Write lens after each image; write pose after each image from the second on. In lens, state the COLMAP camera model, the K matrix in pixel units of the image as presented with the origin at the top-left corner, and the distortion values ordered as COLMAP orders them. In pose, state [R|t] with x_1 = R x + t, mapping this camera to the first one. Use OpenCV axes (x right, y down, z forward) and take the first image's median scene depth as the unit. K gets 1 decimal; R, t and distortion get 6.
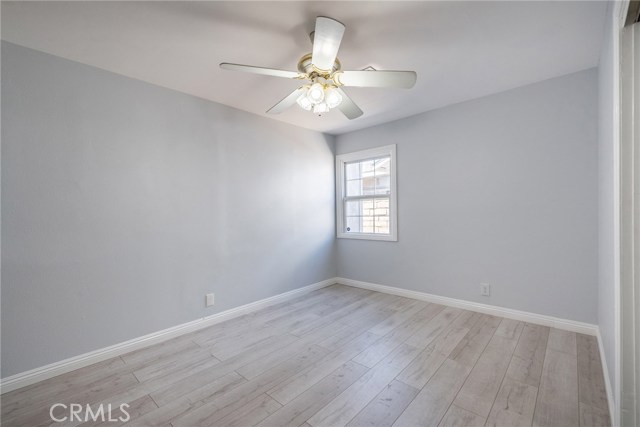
lens RADIAL K [[277.6, 0, 323.9], [0, 277.6, 211.4], [0, 0, 1]] dist [-0.001043, -0.000503]
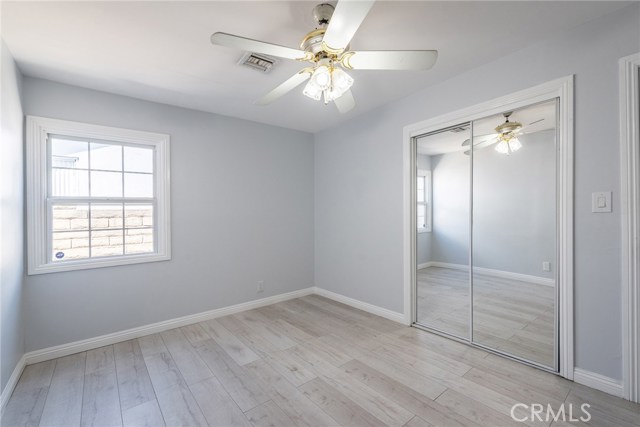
lens RADIAL K [[277.6, 0, 323.2], [0, 277.6, 214.8], [0, 0, 1]] dist [-0.001043, -0.000503]
pose [[0.148936, 0.017975, 0.988684, -0.476863], [0.023053, 0.999500, -0.021645, 0.010111], [-0.988578, 0.026016, 0.148447, 0.486320]]
